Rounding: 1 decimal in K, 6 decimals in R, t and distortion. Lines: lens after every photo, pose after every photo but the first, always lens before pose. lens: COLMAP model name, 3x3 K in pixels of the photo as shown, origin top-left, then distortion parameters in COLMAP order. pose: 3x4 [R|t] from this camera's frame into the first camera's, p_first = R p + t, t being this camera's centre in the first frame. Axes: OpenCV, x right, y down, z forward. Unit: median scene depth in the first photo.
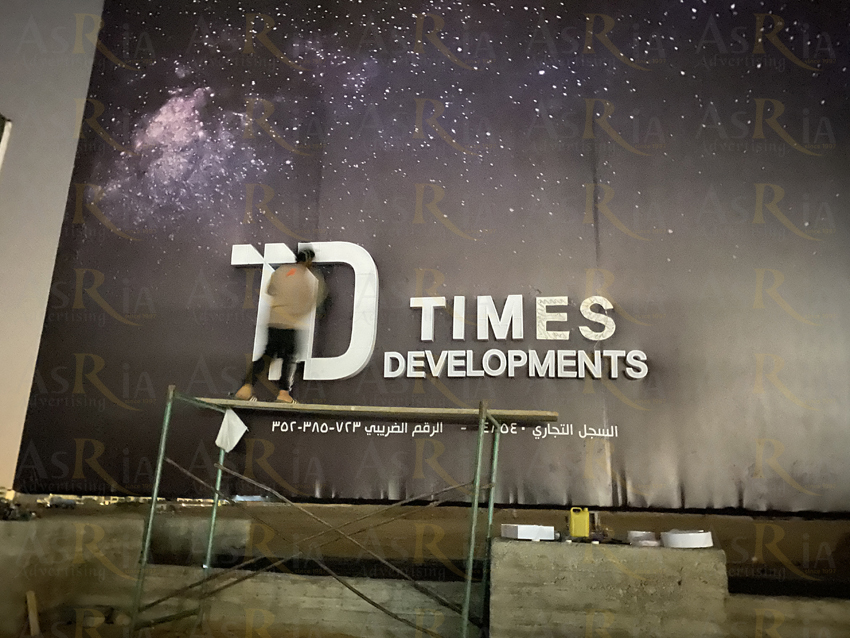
lens RADIAL K [[637.4, 0, 420.4], [0, 637.4, 316.0], [0, 0, 1]] dist [0.059309, -0.074518]
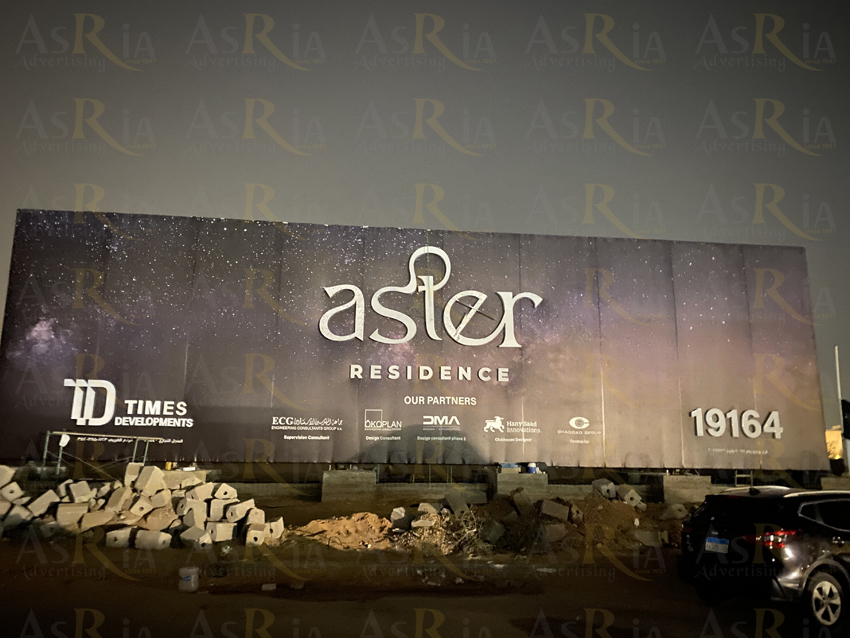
lens RADIAL K [[637.4, 0, 420.4], [0, 637.4, 316.0], [0, 0, 1]] dist [0.059309, -0.074518]
pose [[0.965412, 0.040182, 0.257616, 0.608153], [-0.067355, 0.992950, 0.097535, -0.927143], [-0.251881, -0.111513, 0.961312, -2.644359]]
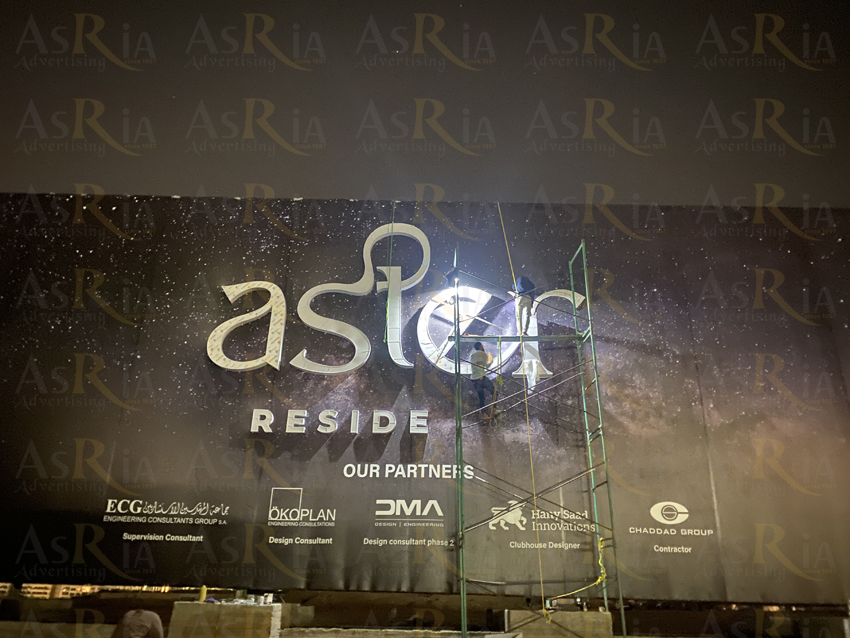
lens RADIAL K [[624.9, 0, 425.2], [0, 624.9, 328.4], [0, 0, 1]] dist [0.057279, -0.146022]
pose [[0.988425, 0.055937, 0.141025, 1.426667], [-0.043366, 0.994935, -0.090686, -0.370469], [-0.145383, 0.083521, 0.985844, -1.227023]]
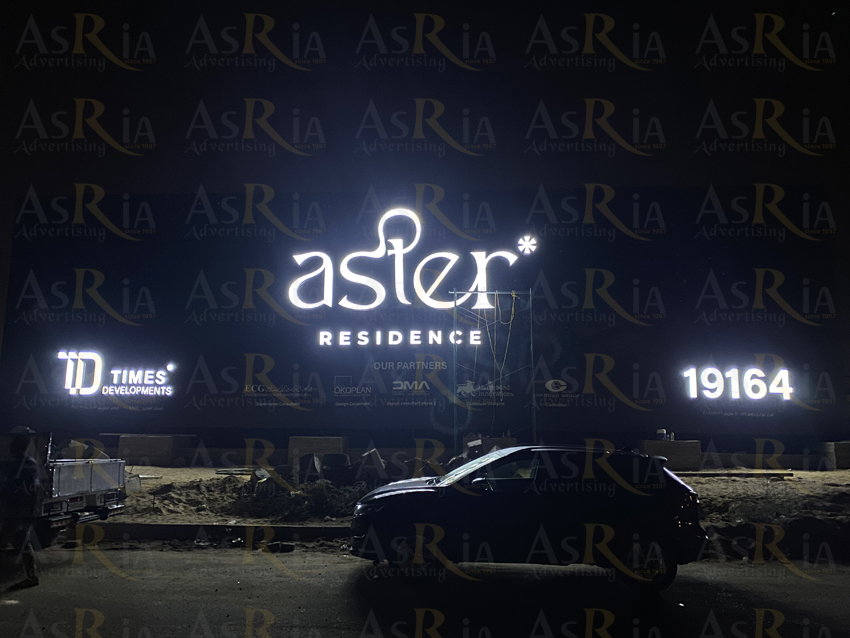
lens RADIAL K [[637.4, 0, 420.4], [0, 637.4, 316.0], [0, 0, 1]] dist [0.059309, -0.074518]
pose [[0.994875, -0.004292, 0.101021, 1.376590], [-0.011224, 0.988236, 0.152522, -0.922368], [-0.100487, -0.152874, 0.983124, -2.712894]]
